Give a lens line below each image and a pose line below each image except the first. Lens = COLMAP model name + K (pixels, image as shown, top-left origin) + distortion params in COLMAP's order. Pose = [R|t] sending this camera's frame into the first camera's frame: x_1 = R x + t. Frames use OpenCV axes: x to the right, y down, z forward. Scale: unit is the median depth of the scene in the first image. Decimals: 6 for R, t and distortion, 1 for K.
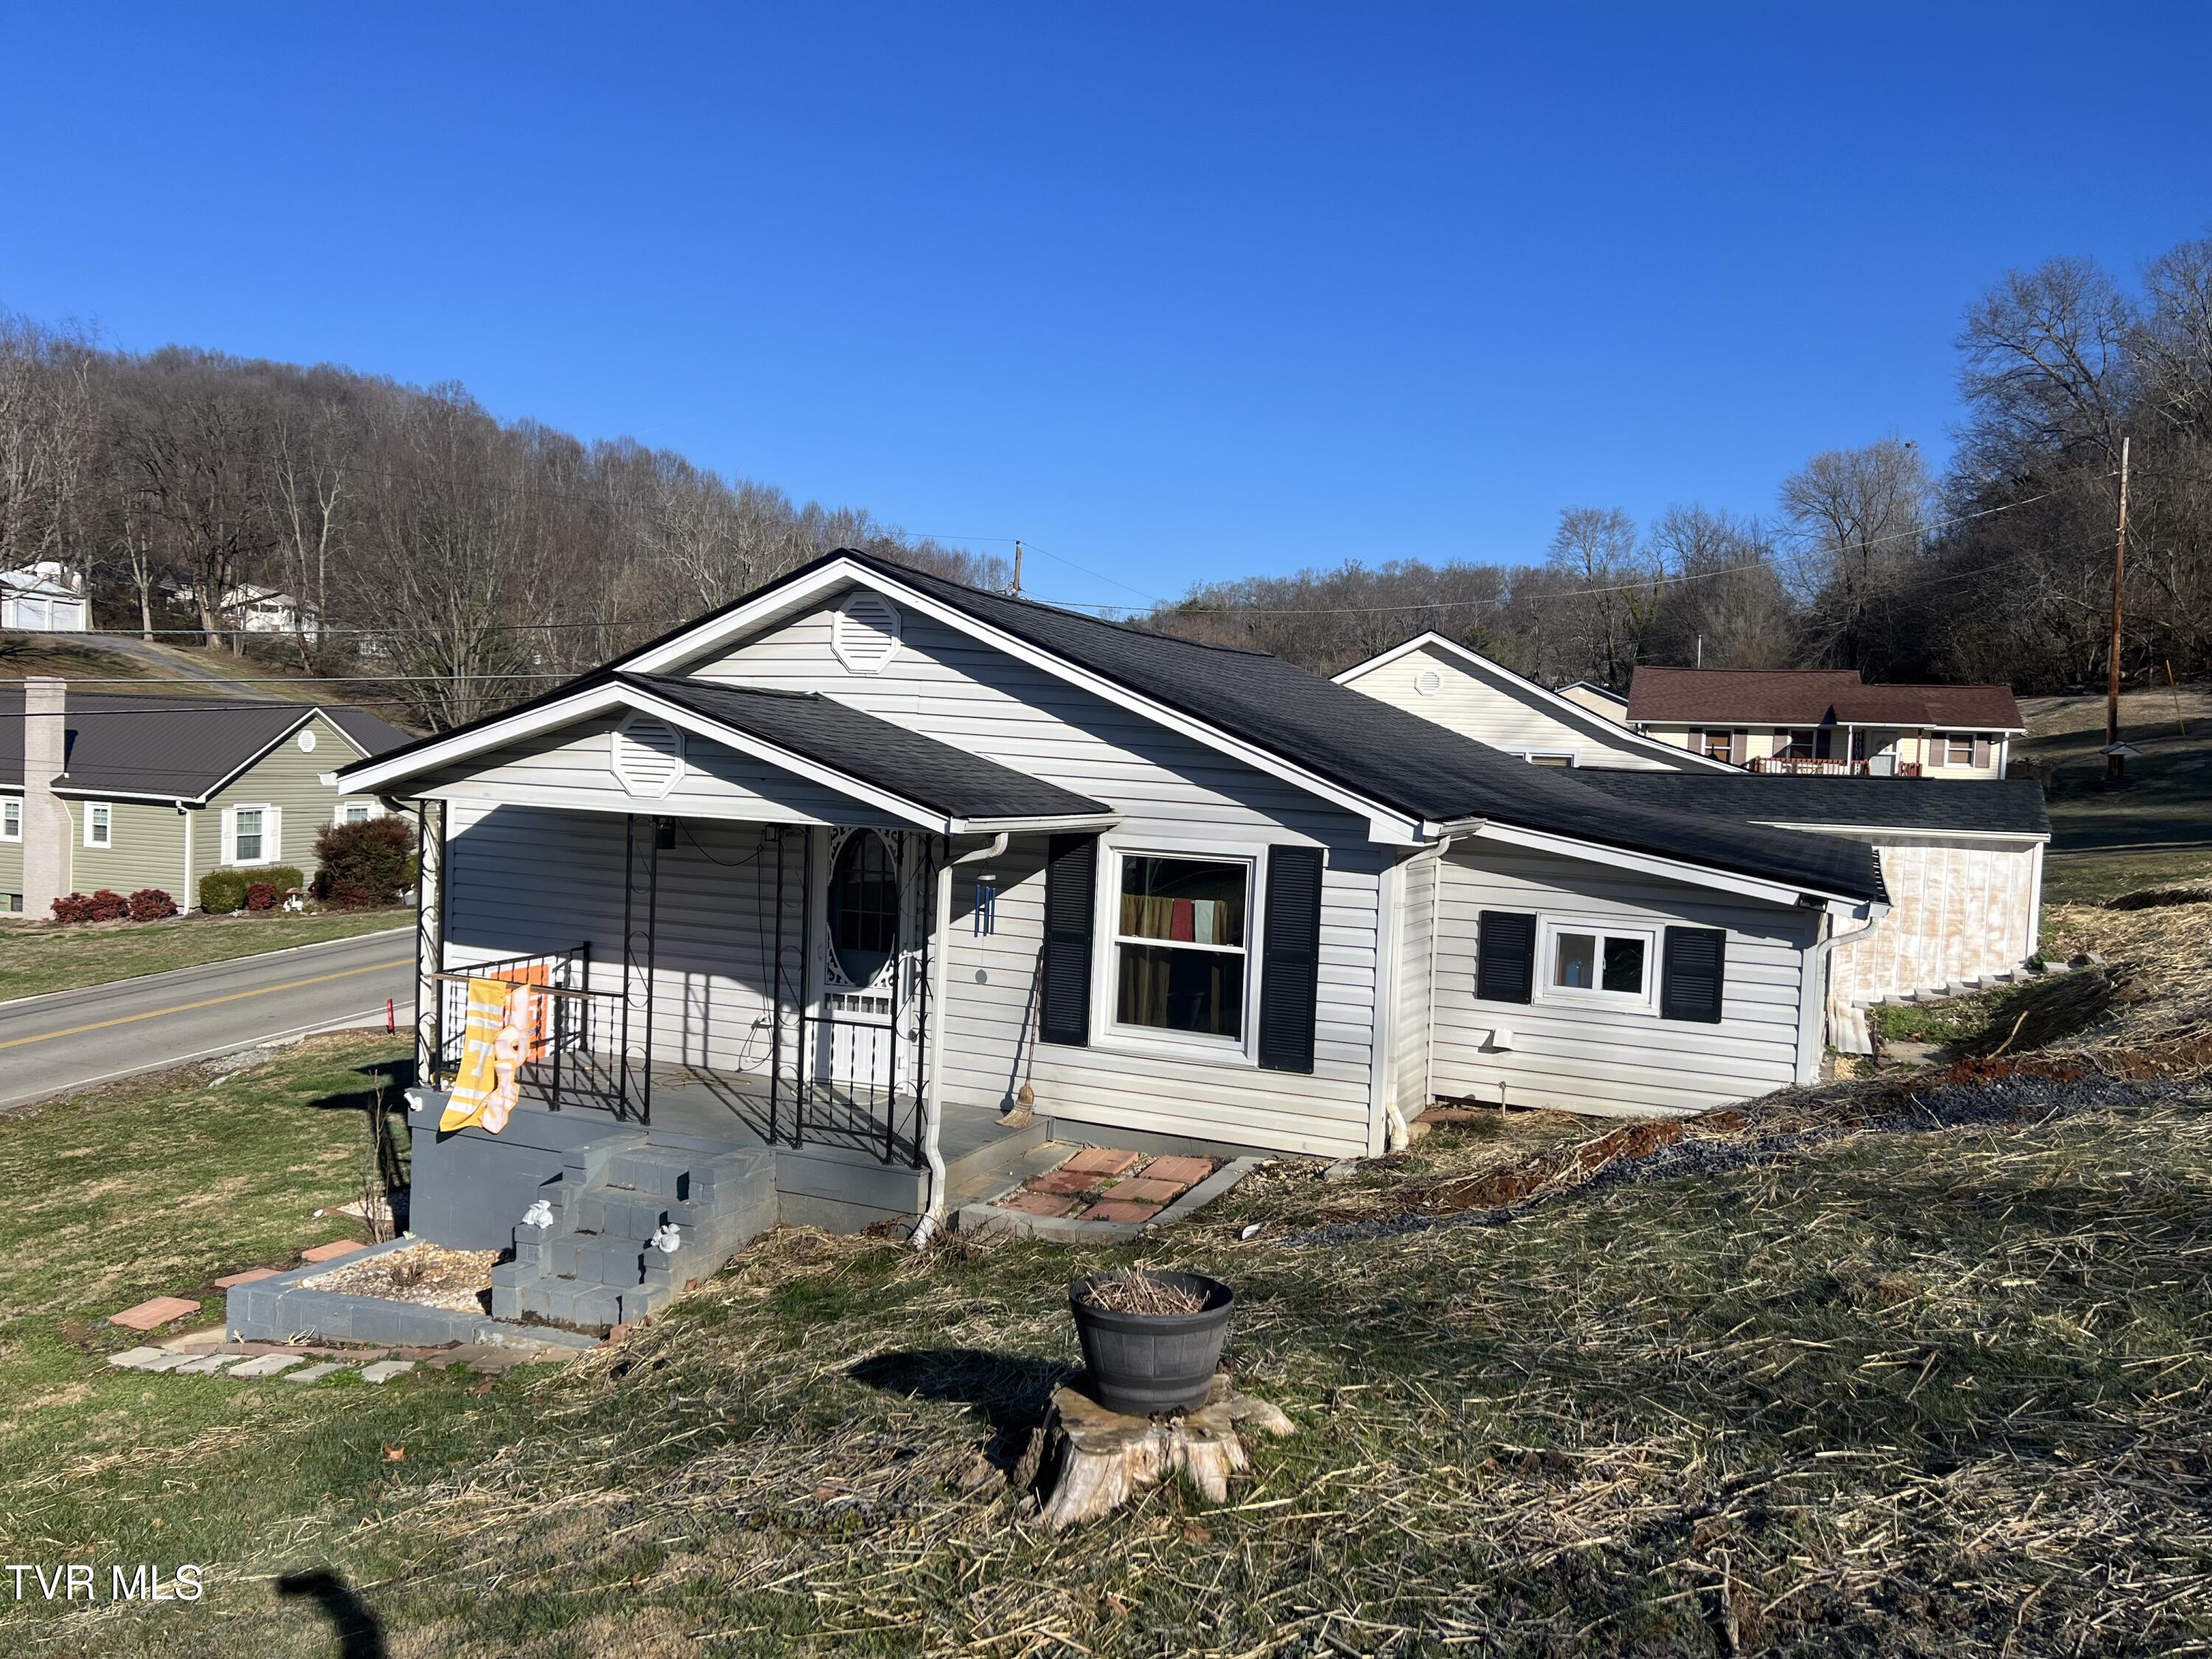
lens RADIAL K [[1658.7, 0, 1099.0], [0, 1658.7, 831.2], [0, 0, 1]] dist [0.108400, 0.000325]
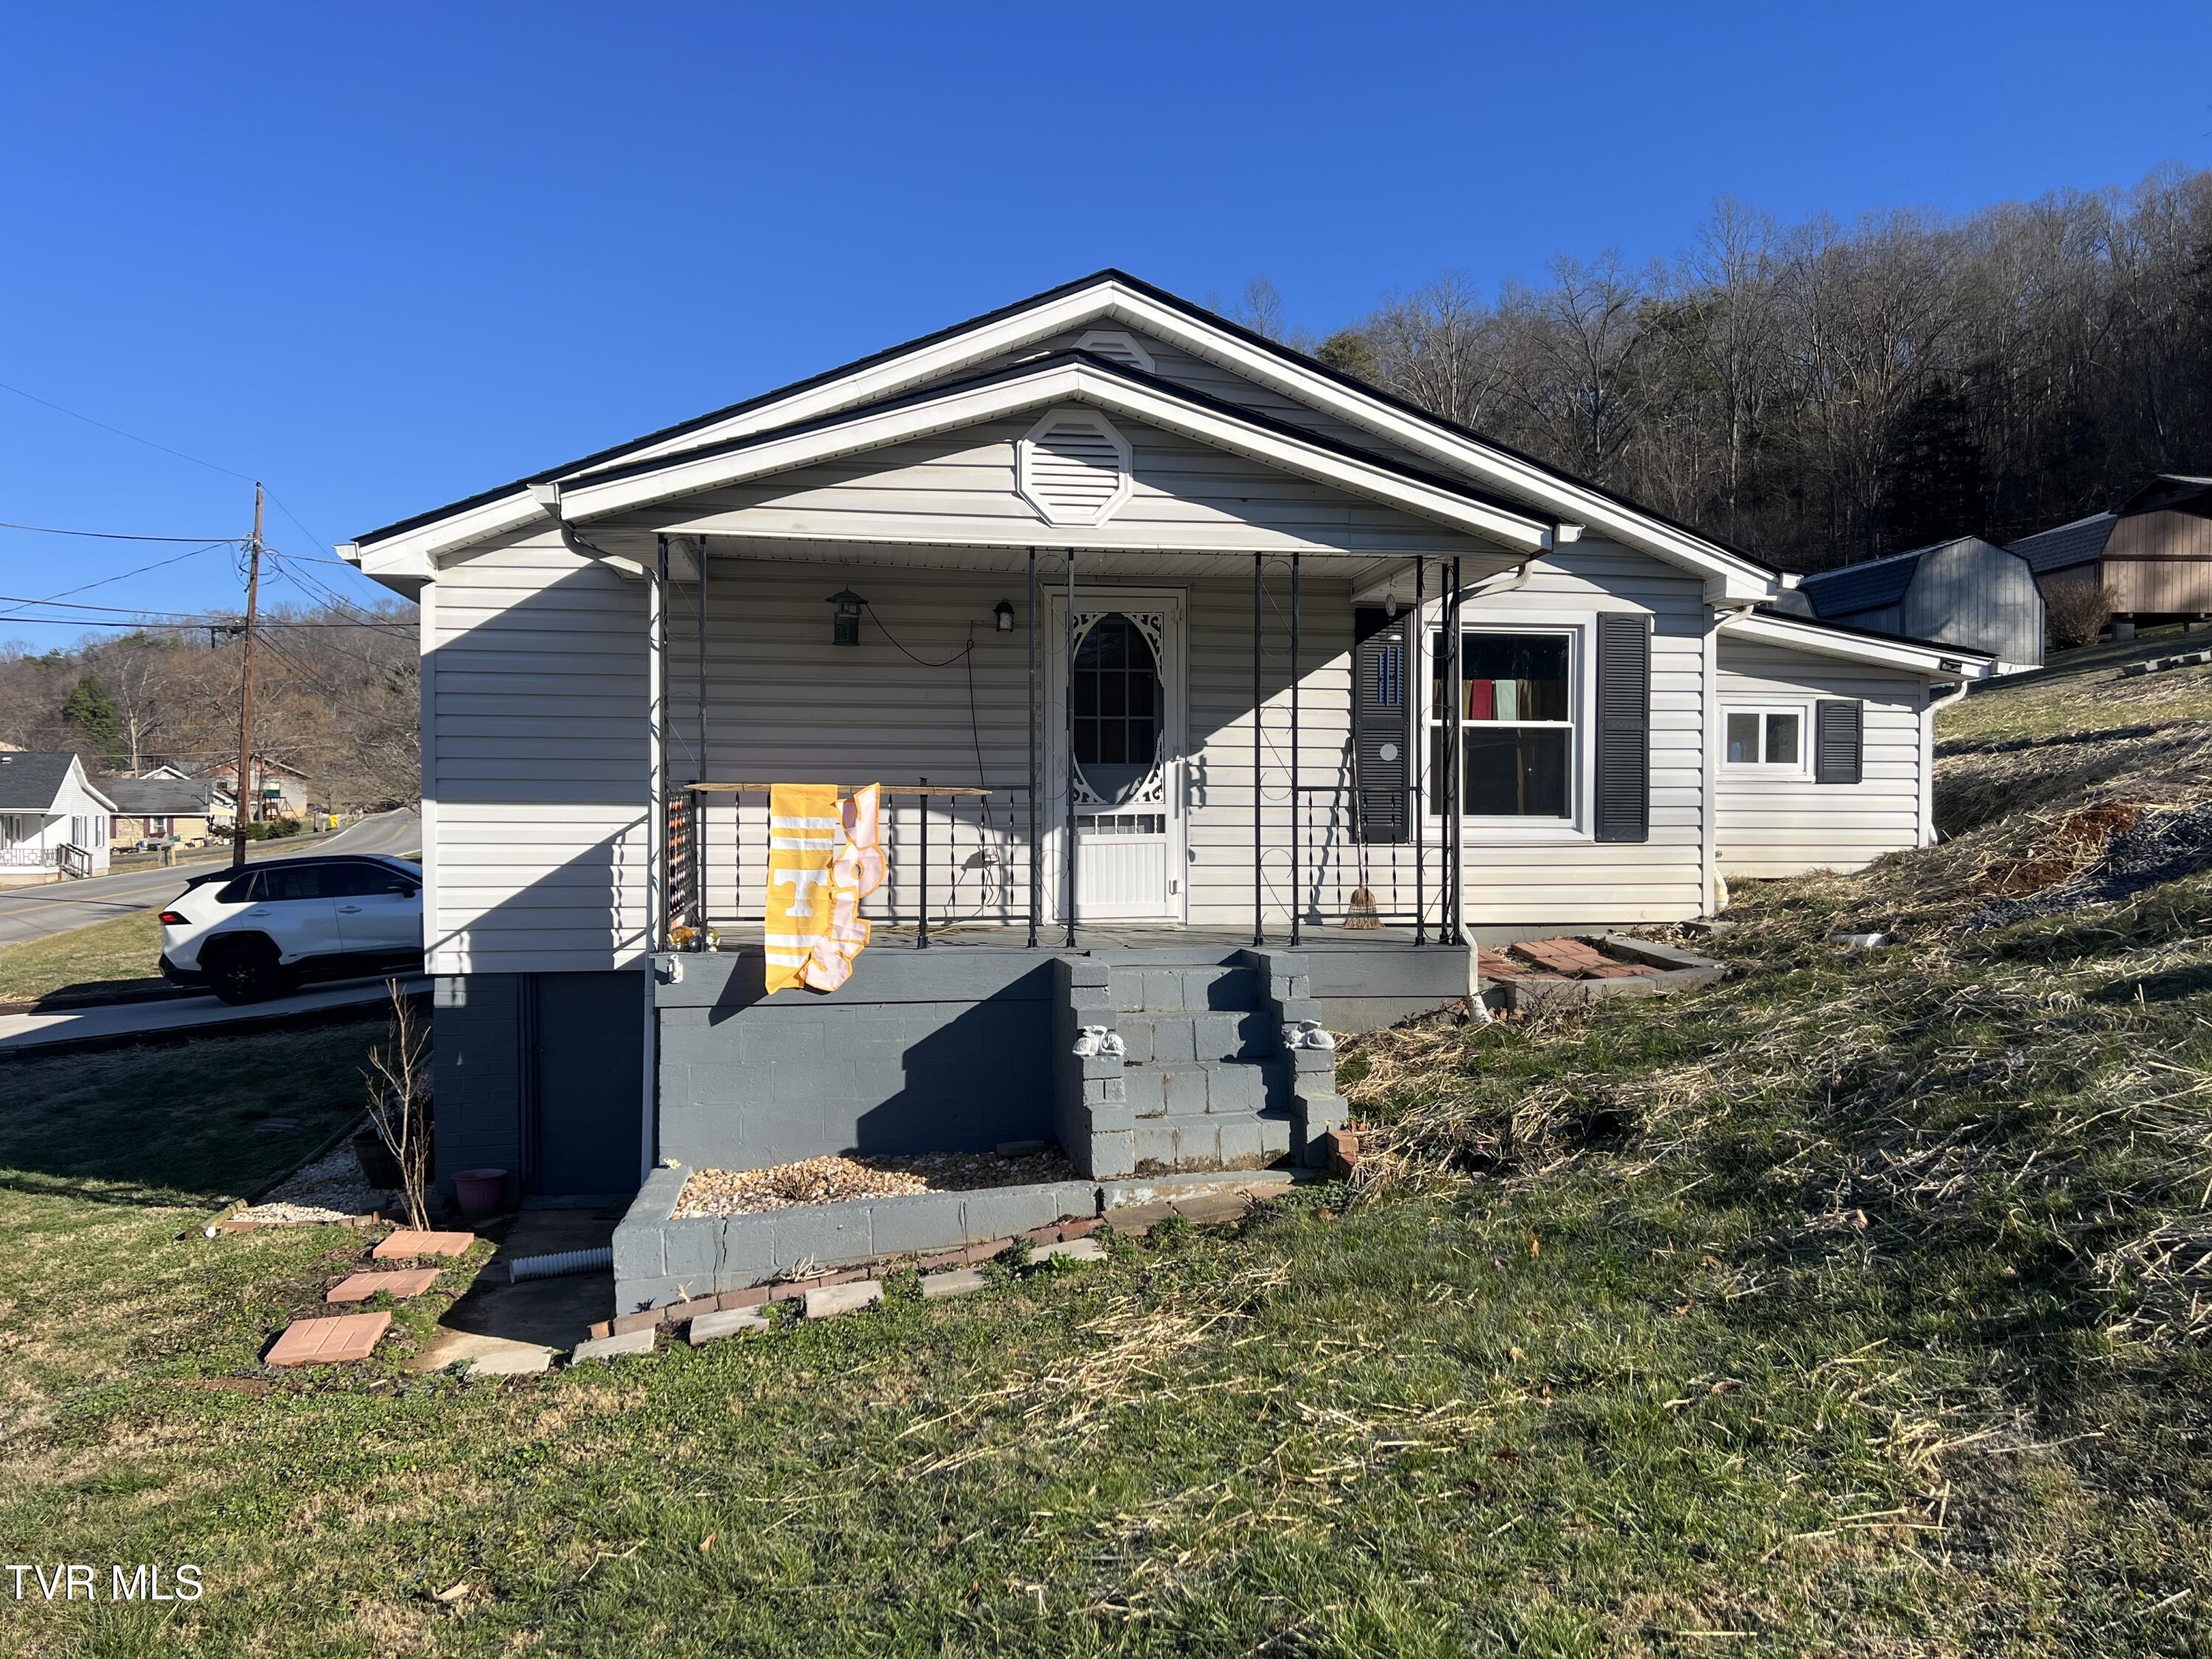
lens RADIAL K [[1658.7, 0, 1104.8], [0, 1658.7, 823.9], [0, 0, 1]] dist [0.108400, 0.000325]
pose [[0.823890, -0.038462, 0.565443, -0.686167], [0.057488, 0.998220, -0.015863, 0.128570], [-0.563826, 0.045575, 0.824635, 0.345051]]
